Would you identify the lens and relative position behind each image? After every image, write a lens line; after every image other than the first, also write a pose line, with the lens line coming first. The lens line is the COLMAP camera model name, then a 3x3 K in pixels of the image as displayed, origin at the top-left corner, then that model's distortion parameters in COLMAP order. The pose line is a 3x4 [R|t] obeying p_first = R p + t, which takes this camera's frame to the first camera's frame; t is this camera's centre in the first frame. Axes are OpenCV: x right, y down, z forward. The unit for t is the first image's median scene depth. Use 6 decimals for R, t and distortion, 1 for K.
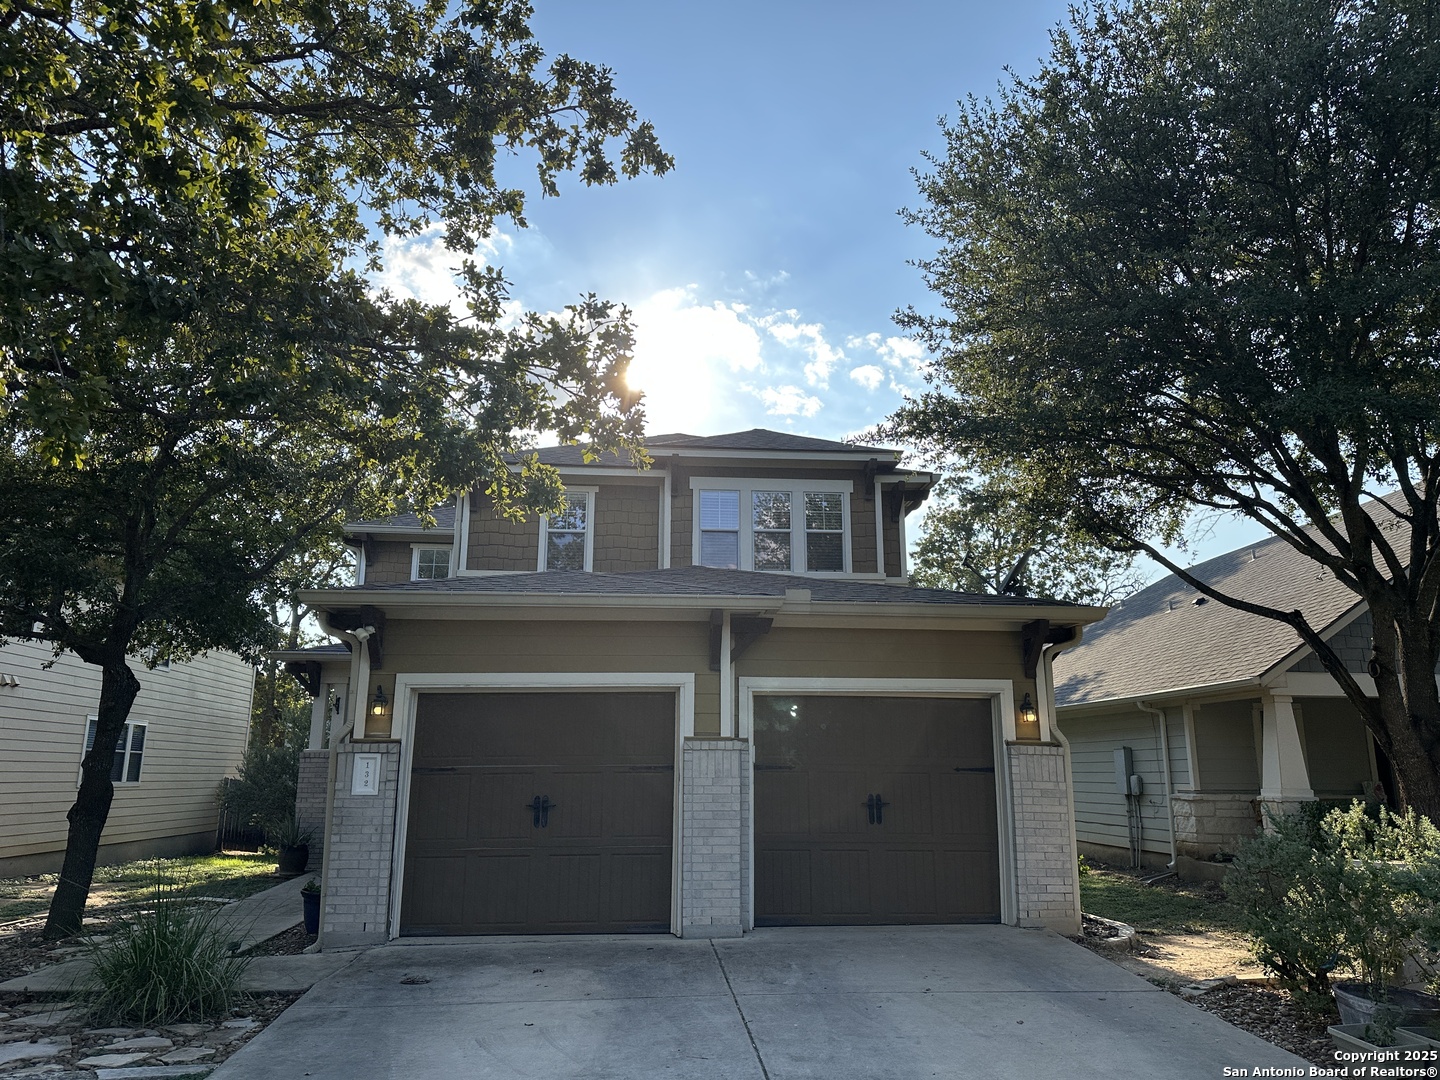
lens RADIAL K [[1010.8, 0, 729.2], [0, 1010.8, 545.9], [0, 0, 1]] dist [0.042280, -0.011412]
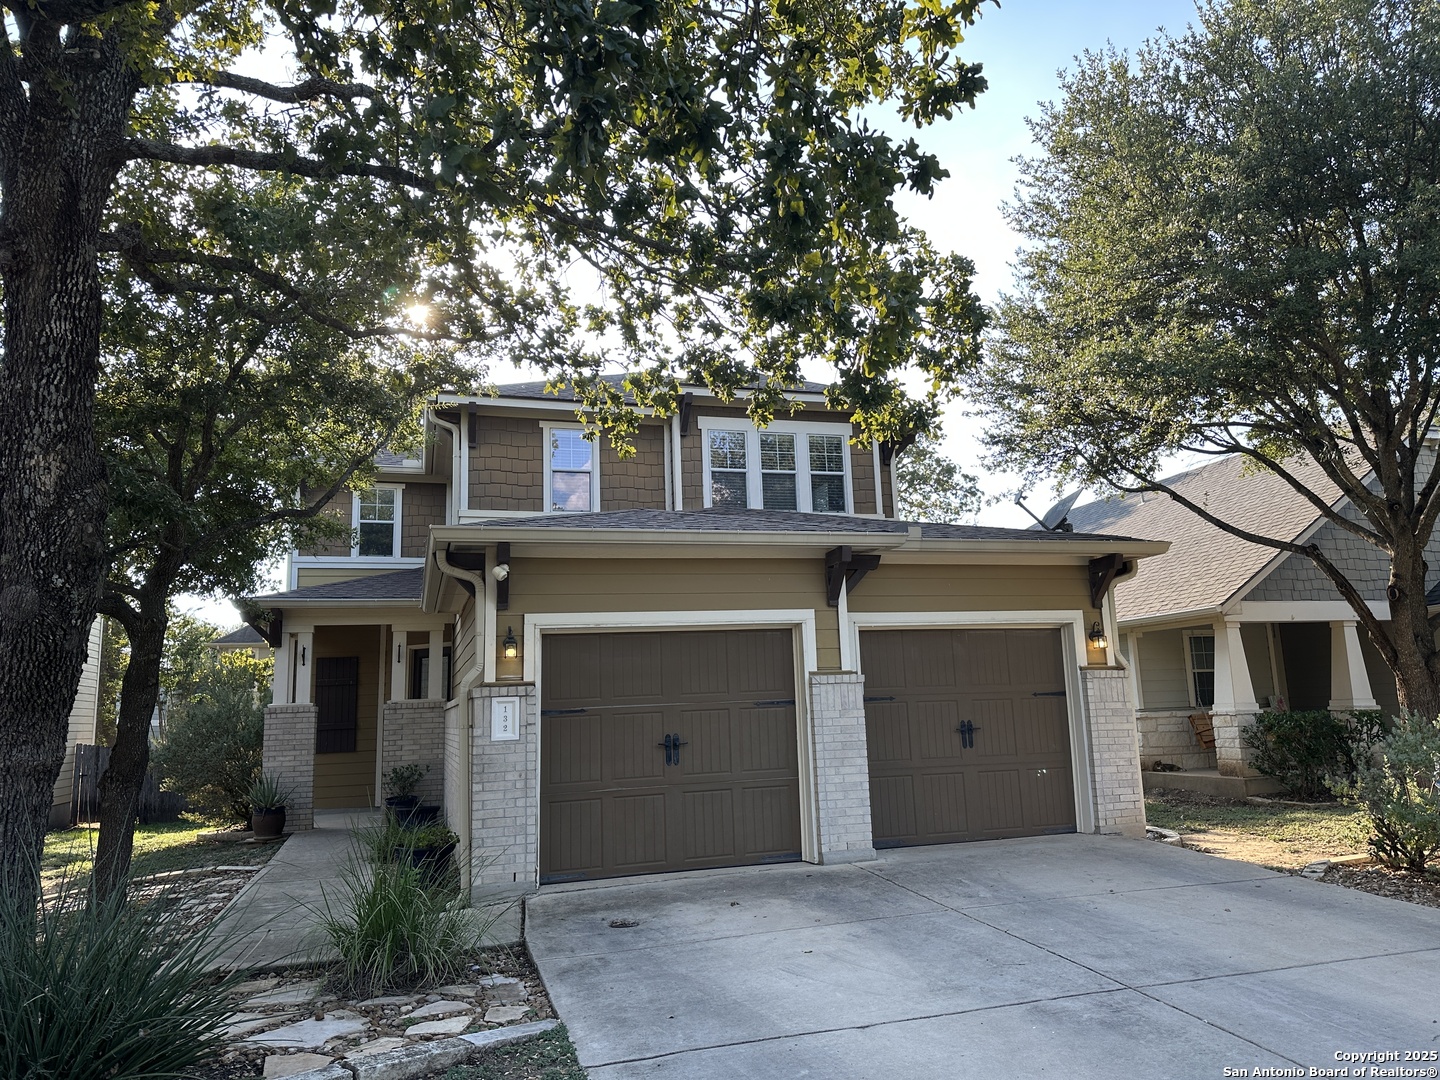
lens RADIAL K [[1010.8, 0, 733.8], [0, 1010.8, 543.0], [0, 0, 1]] dist [0.042280, -0.011412]
pose [[0.976812, -0.004195, 0.214057, -0.329746], [-0.006501, 0.998766, 0.049236, 0.010287], [-0.213999, -0.049486, 0.975579, 0.031135]]
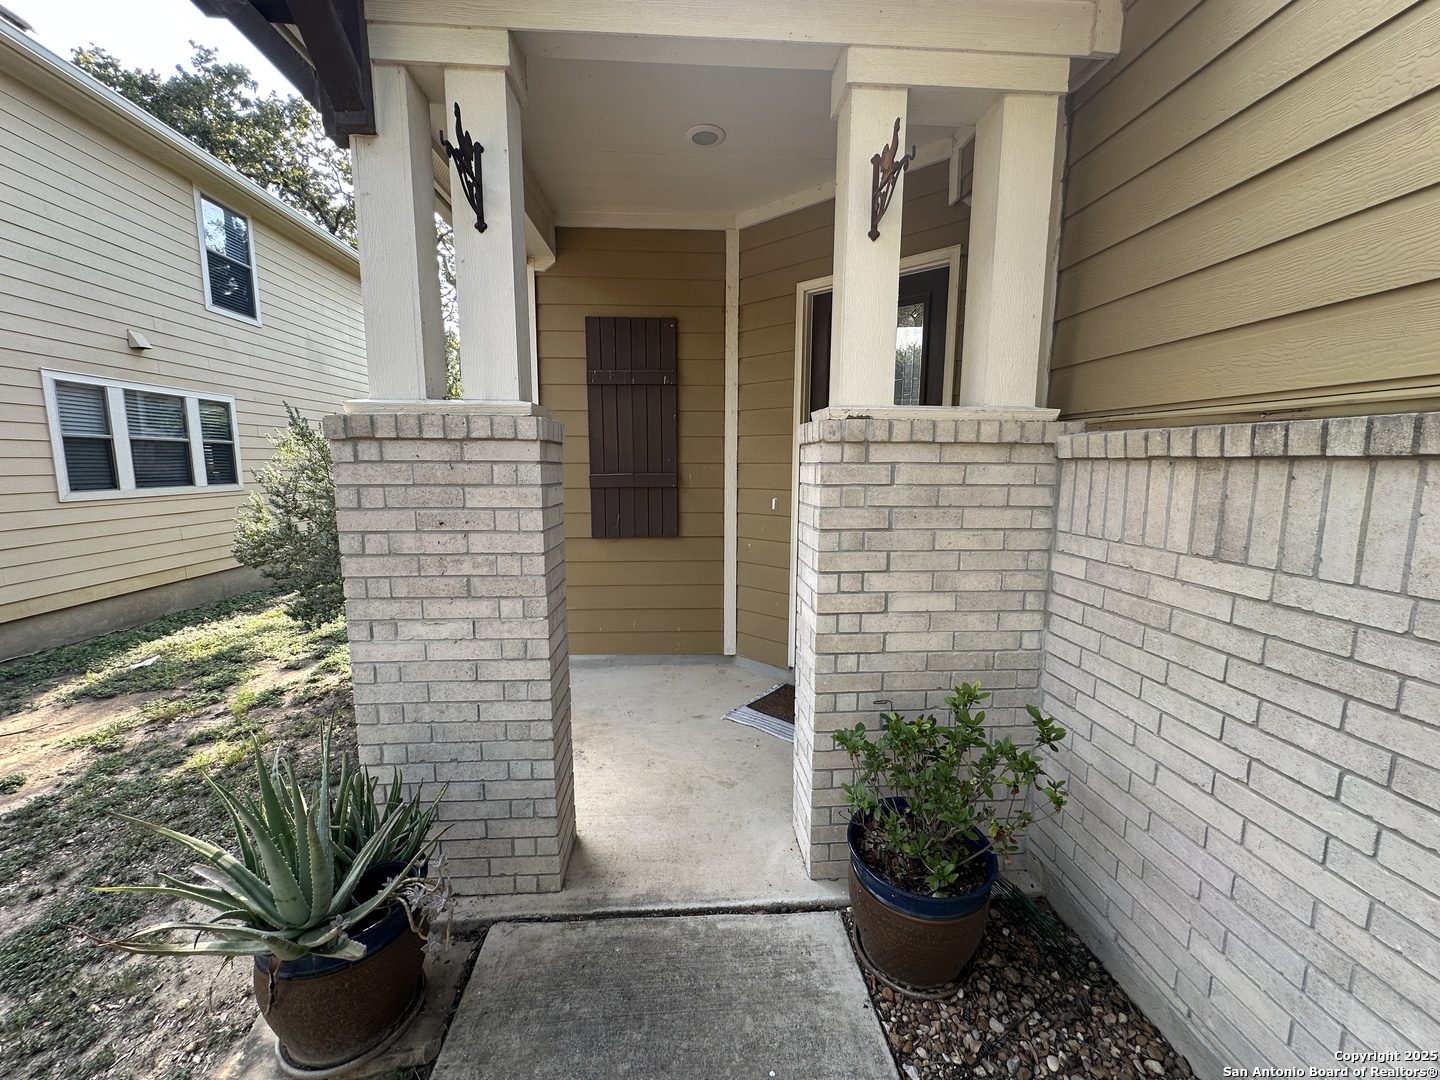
lens RADIAL K [[573.0, 0, 715.9], [0, 573.0, 542.3], [0, 0, 1]] dist [-0.003032, 0.000747]
pose [[0.999490, -0.001303, -0.031901, -0.547189], [0.012142, 0.939605, 0.342045, 0.304844], [0.029529, -0.342258, 0.939142, 1.430809]]
